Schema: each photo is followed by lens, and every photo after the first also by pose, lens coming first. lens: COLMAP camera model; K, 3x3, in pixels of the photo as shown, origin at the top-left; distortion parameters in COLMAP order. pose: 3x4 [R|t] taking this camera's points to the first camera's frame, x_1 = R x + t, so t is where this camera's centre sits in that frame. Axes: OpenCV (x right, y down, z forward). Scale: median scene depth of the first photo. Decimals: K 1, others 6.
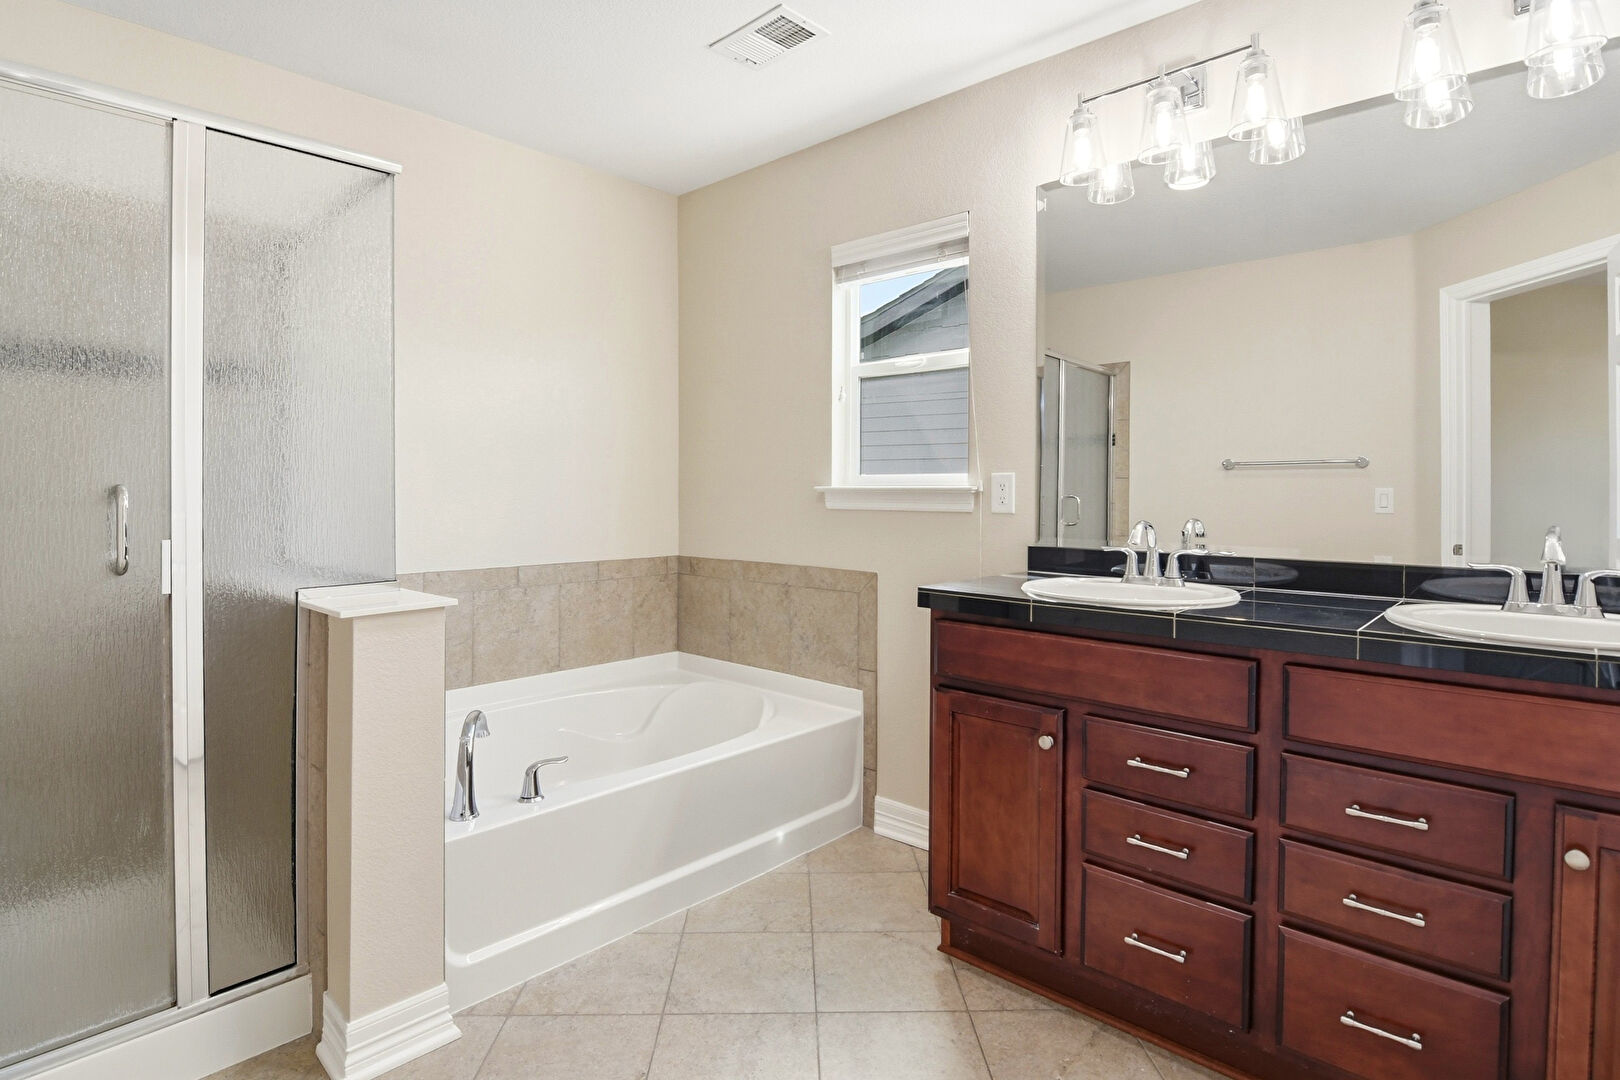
lens RADIAL K [[816.5, 0, 813.4], [0, 816.5, 507.6], [0, 0, 1]] dist [-0.003517, -0.013147]
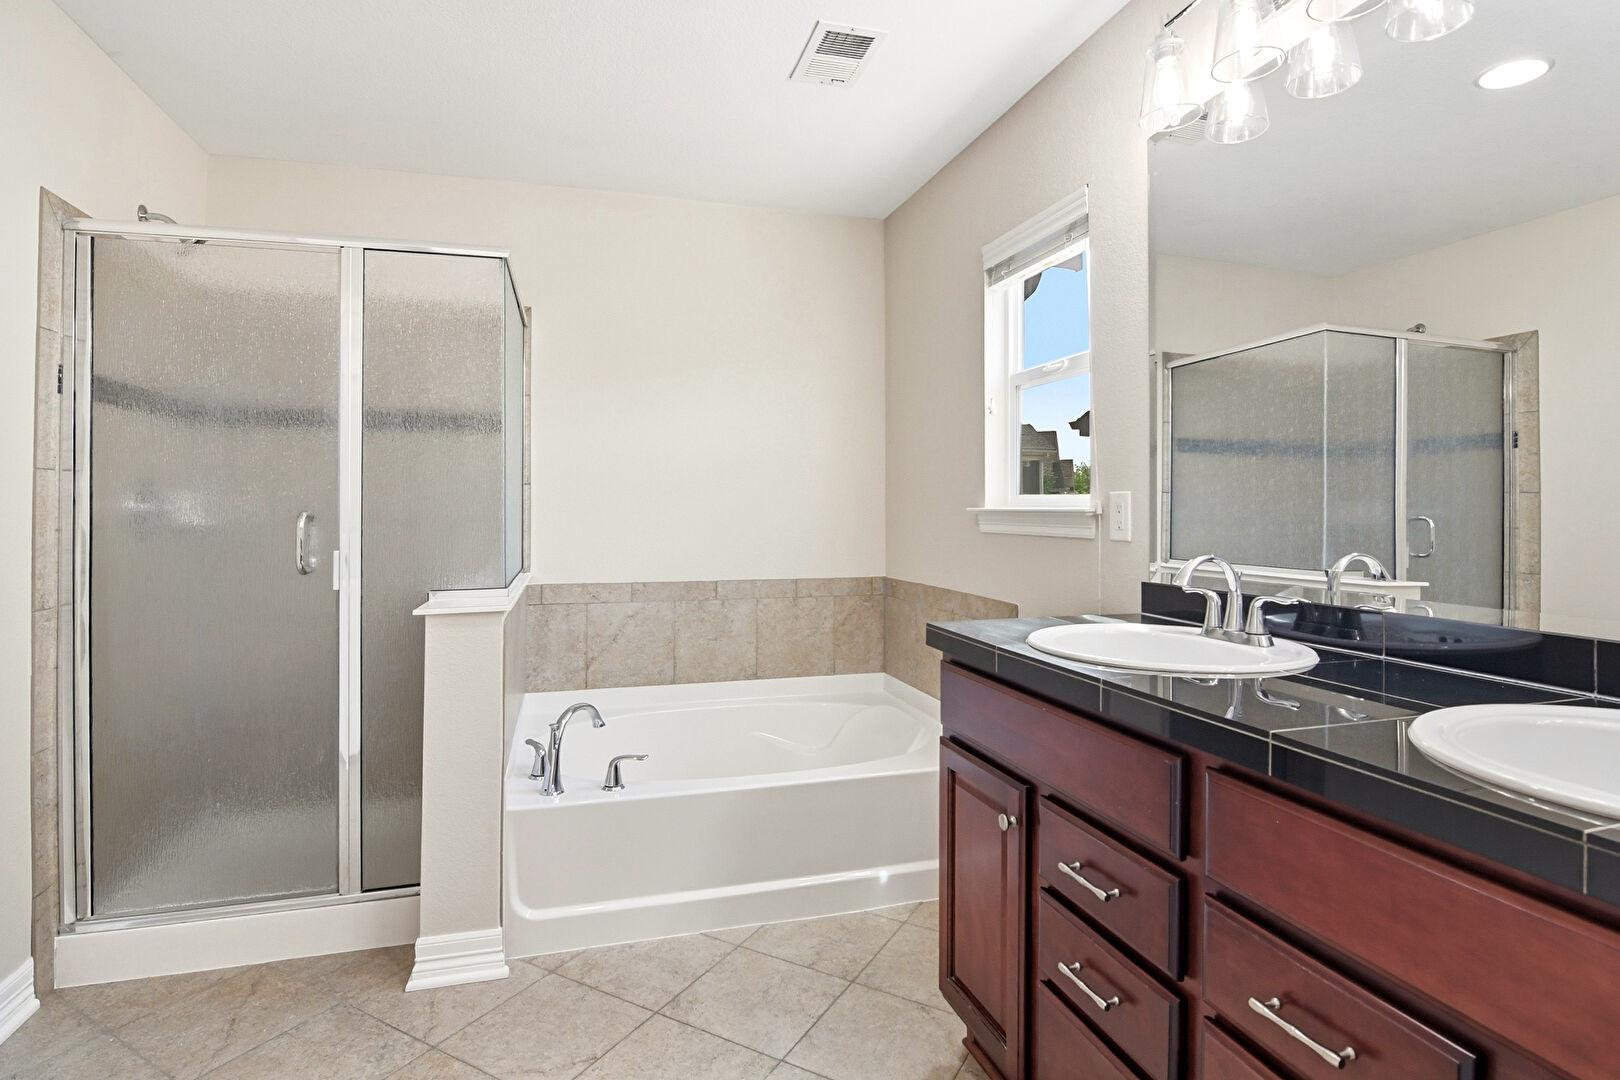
lens RADIAL K [[816.5, 0, 813.4], [0, 816.5, 507.6], [0, 0, 1]] dist [-0.003517, -0.013147]
pose [[0.861206, -0.002692, -0.508249, 0.377698], [-0.008535, 0.999768, -0.019758, -0.007451], [0.508185, 0.021354, 0.860983, 0.132740]]
